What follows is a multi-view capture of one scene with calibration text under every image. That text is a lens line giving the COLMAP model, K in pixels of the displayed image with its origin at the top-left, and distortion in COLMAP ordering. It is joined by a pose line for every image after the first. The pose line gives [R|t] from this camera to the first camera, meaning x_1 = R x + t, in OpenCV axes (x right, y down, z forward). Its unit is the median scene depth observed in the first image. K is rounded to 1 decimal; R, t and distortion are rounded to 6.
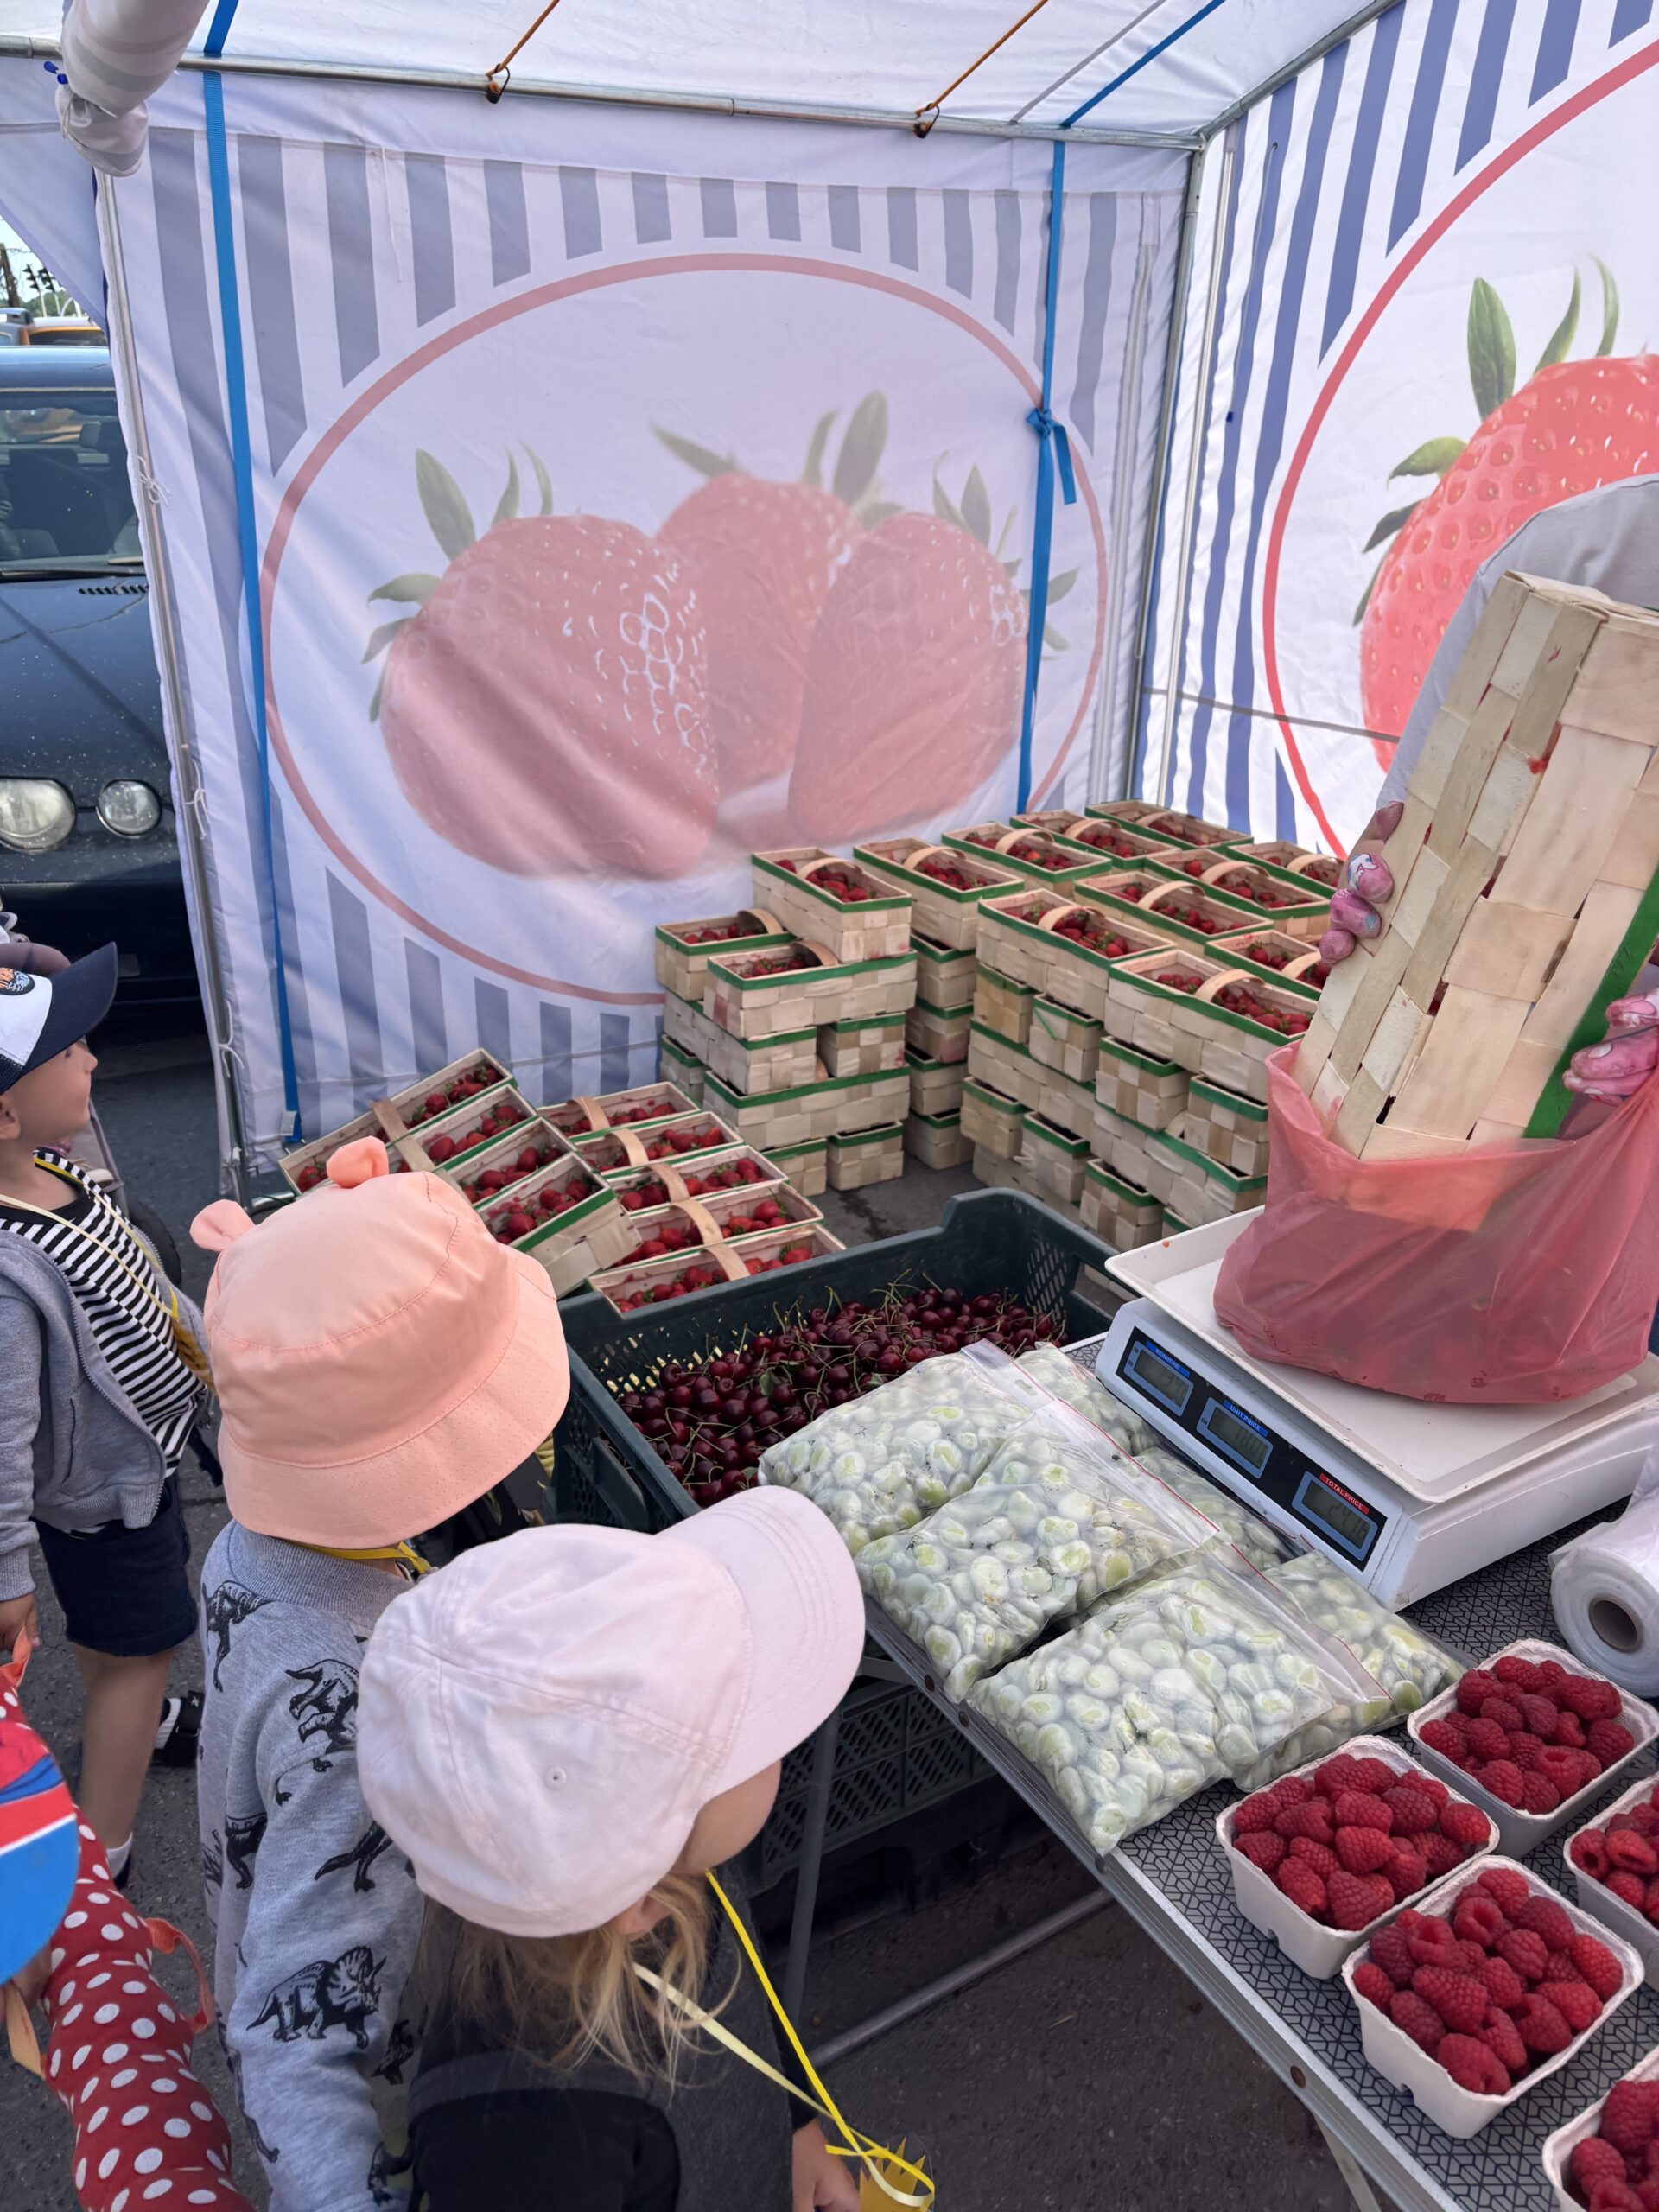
lens RADIAL K [[1670.9, 0, 806.2], [0, 1670.9, 1096.9], [0, 0, 1]] dist [0.047060, -0.052260]
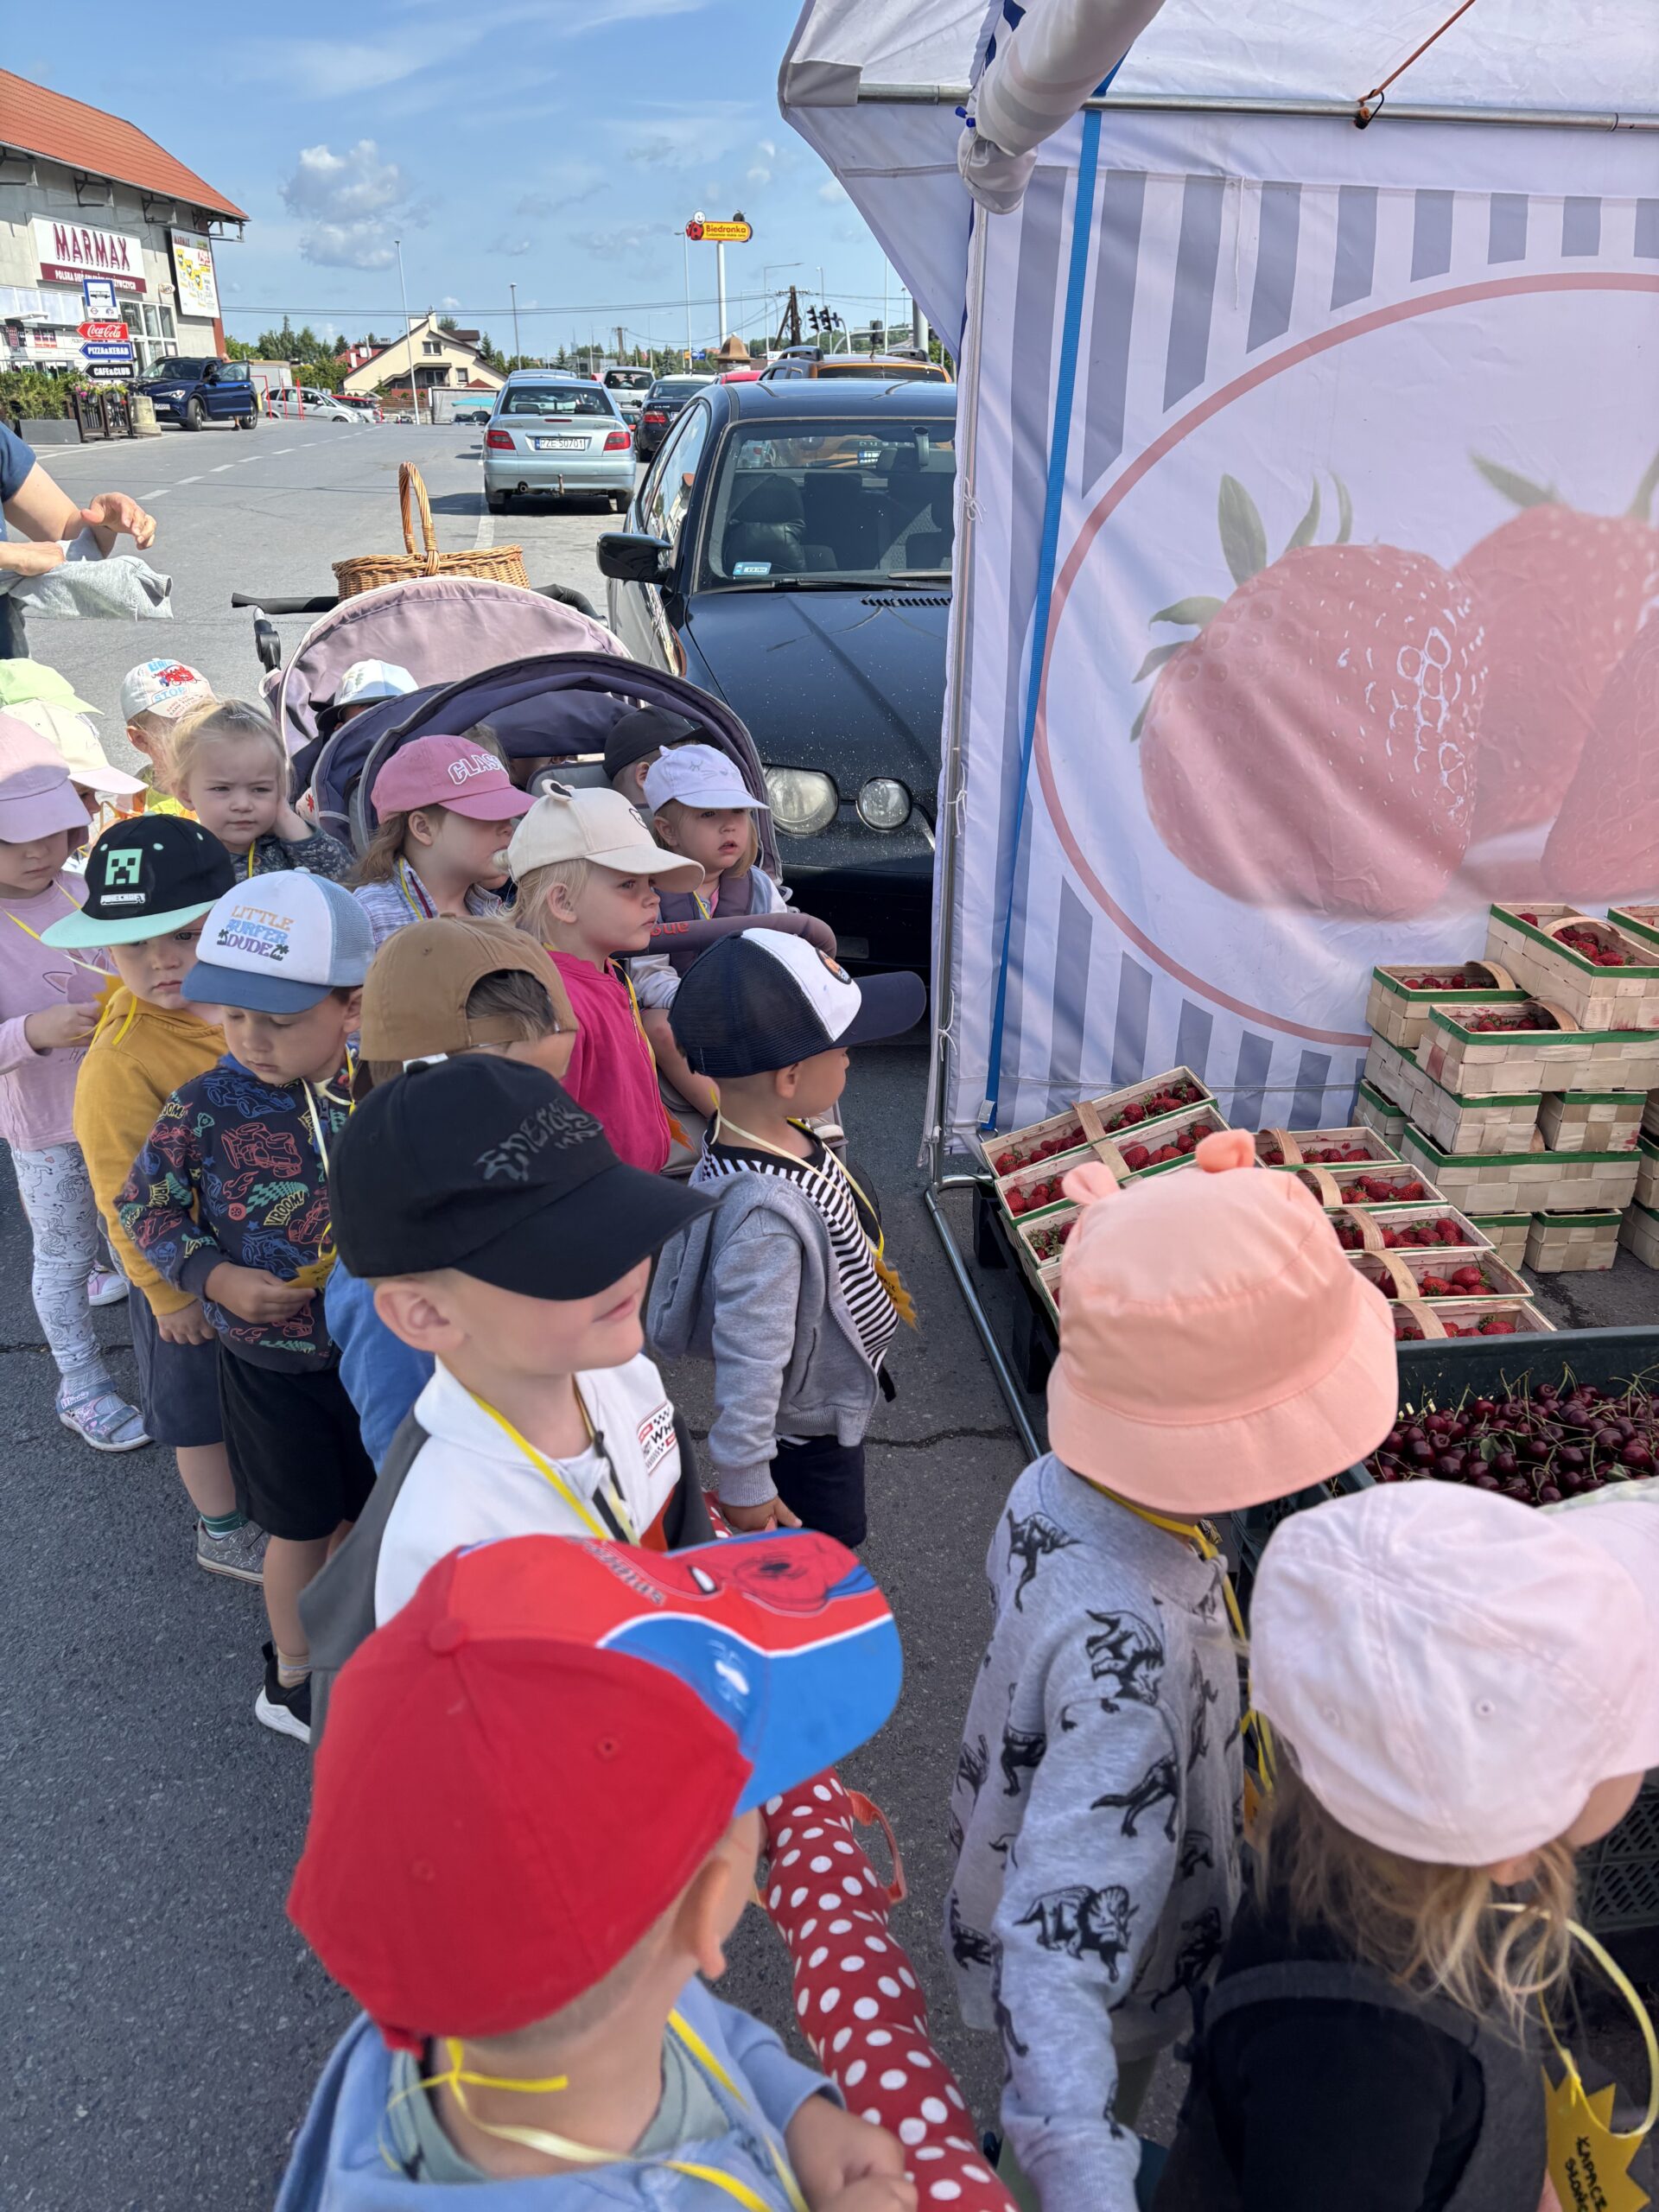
lens RADIAL K [[1670.9, 0, 828.8], [0, 1670.9, 1118.4], [0, 0, 1]] dist [0.047060, -0.052260]
pose [[0.928051, 0.150824, -0.340548, -0.047731], [-0.152814, 0.988029, 0.021140, 0.014541], [0.339660, 0.032422, 0.939989, -0.022919]]
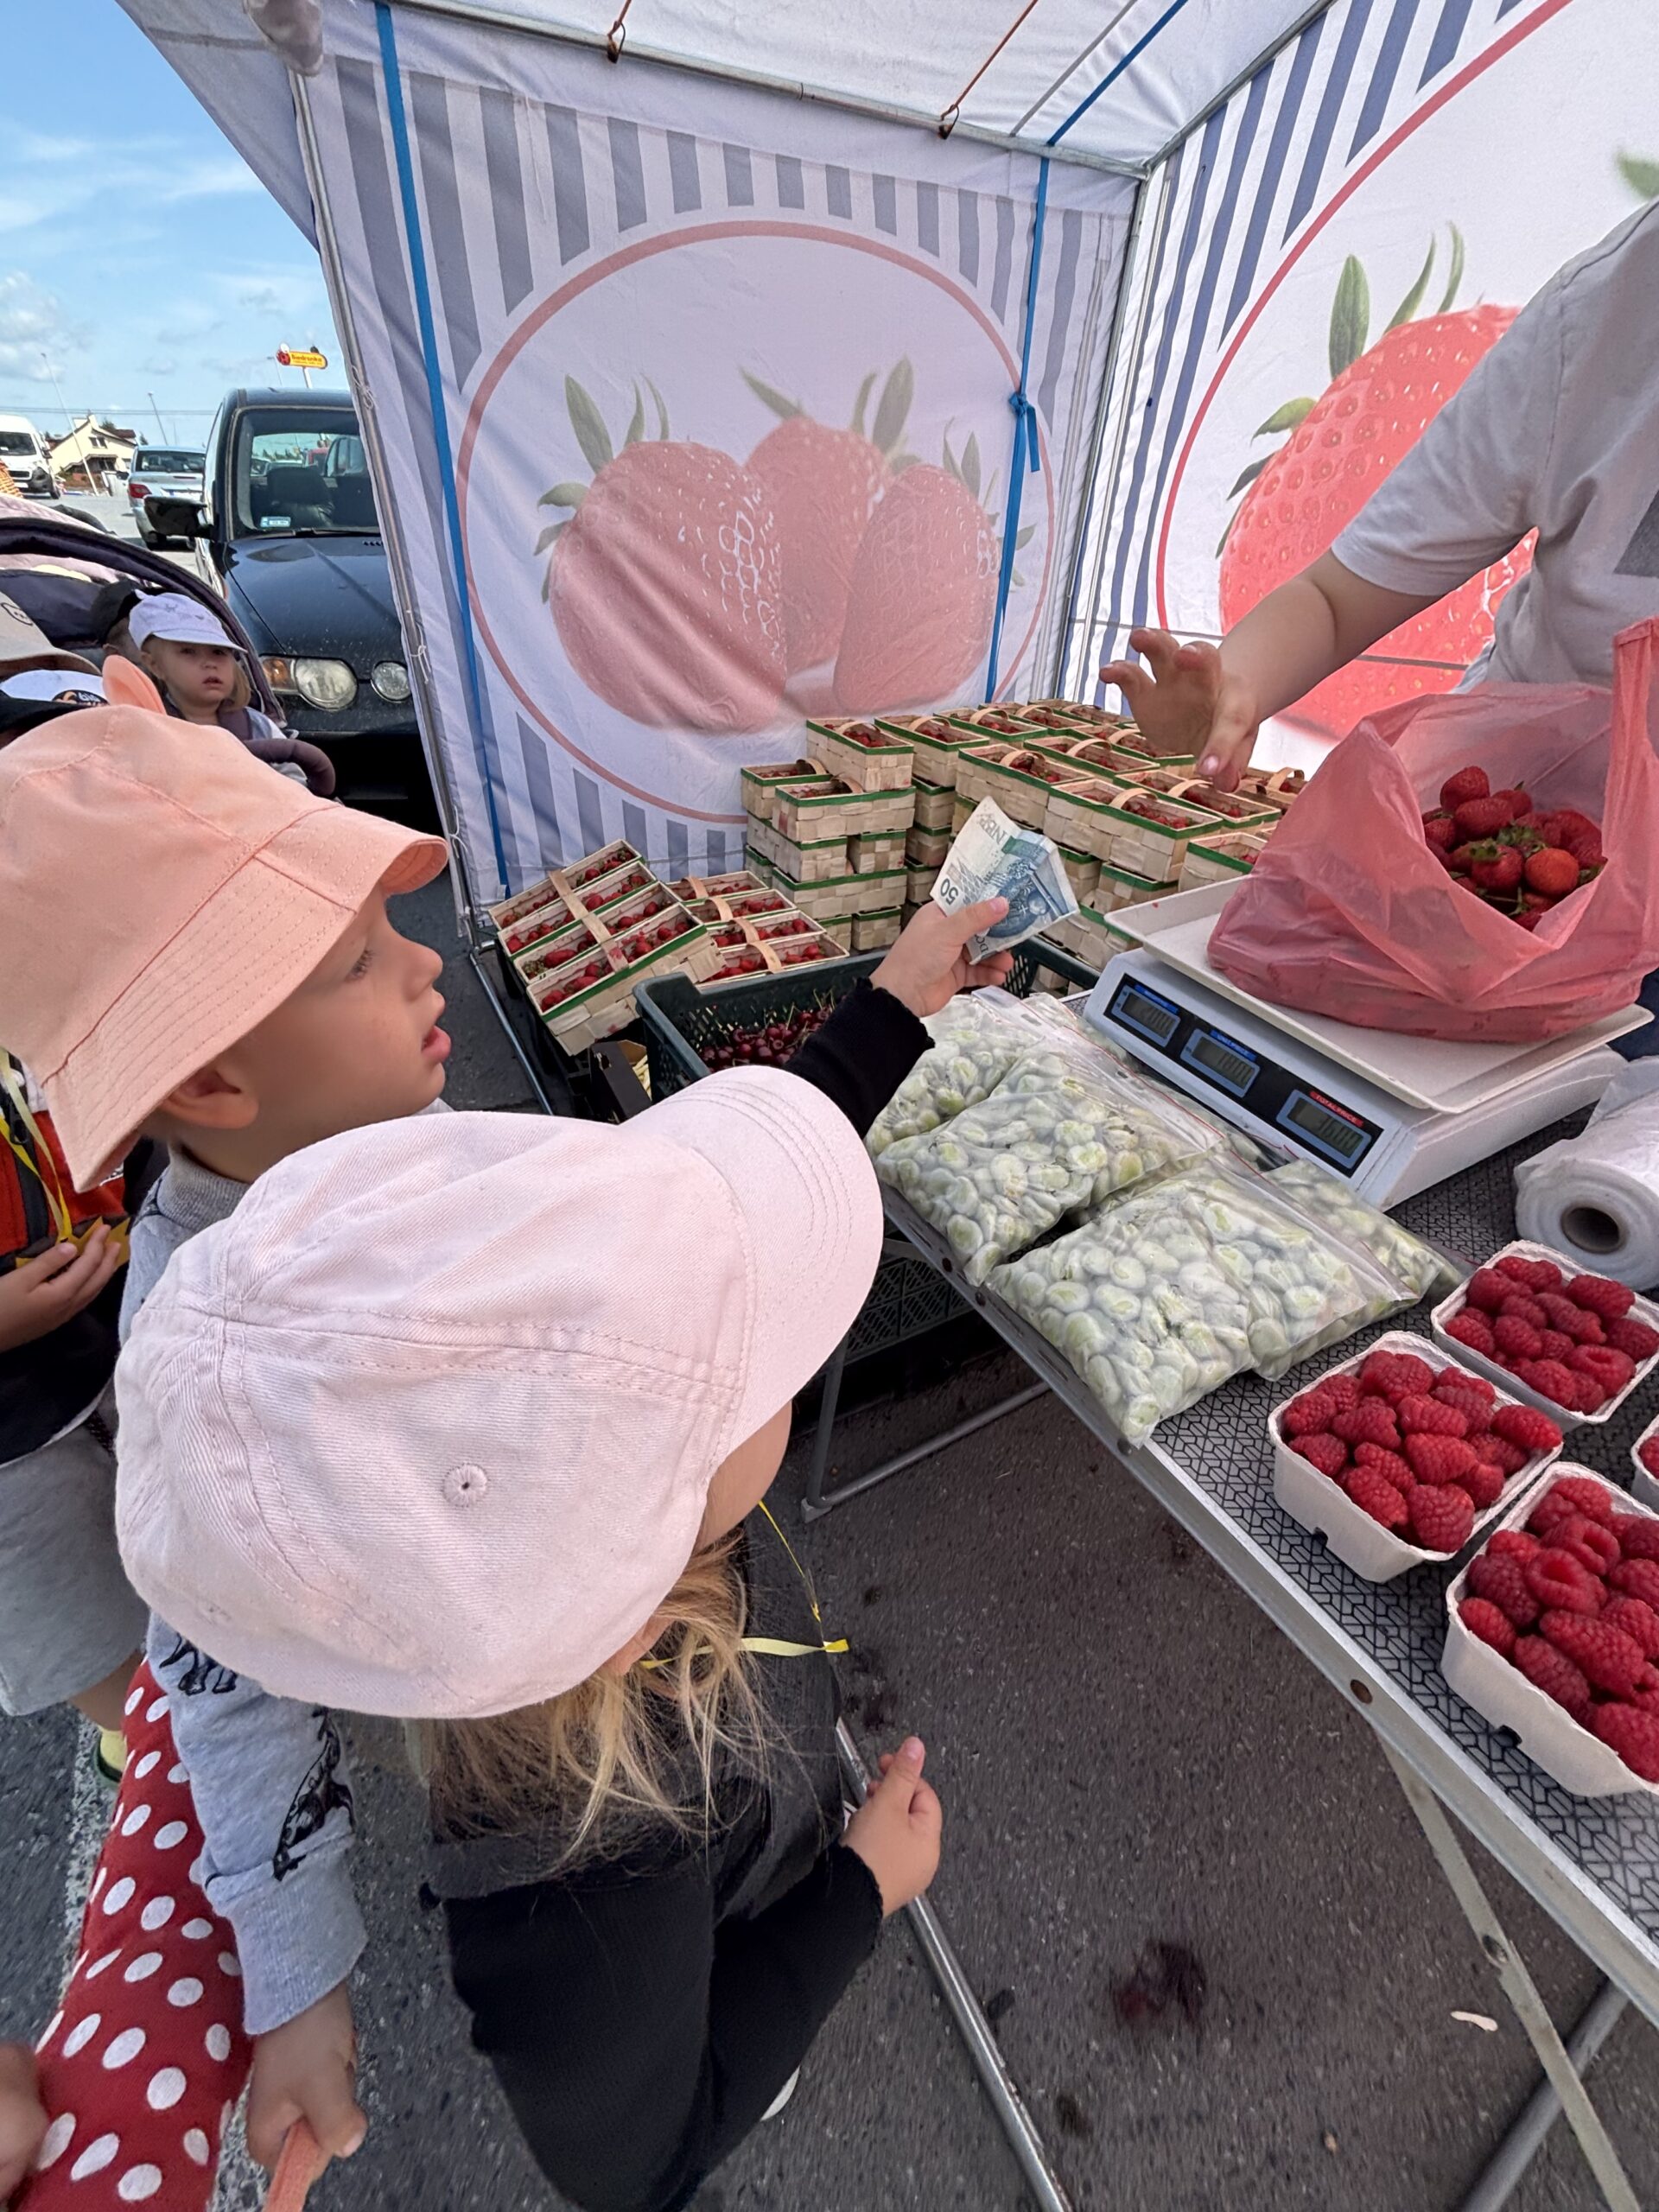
lens RADIAL K [[895.5, 0, 832.1], [0, 895.5, 1112.1], [0, 0, 1]] dist [-0.001404, -0.000523]
pose [[0.999716, 0.023818, -0.000351, -0.001276], [-0.023325, 0.981803, 0.188462, 0.057734], [0.004833, -0.188400, 0.982080, 0.181080]]
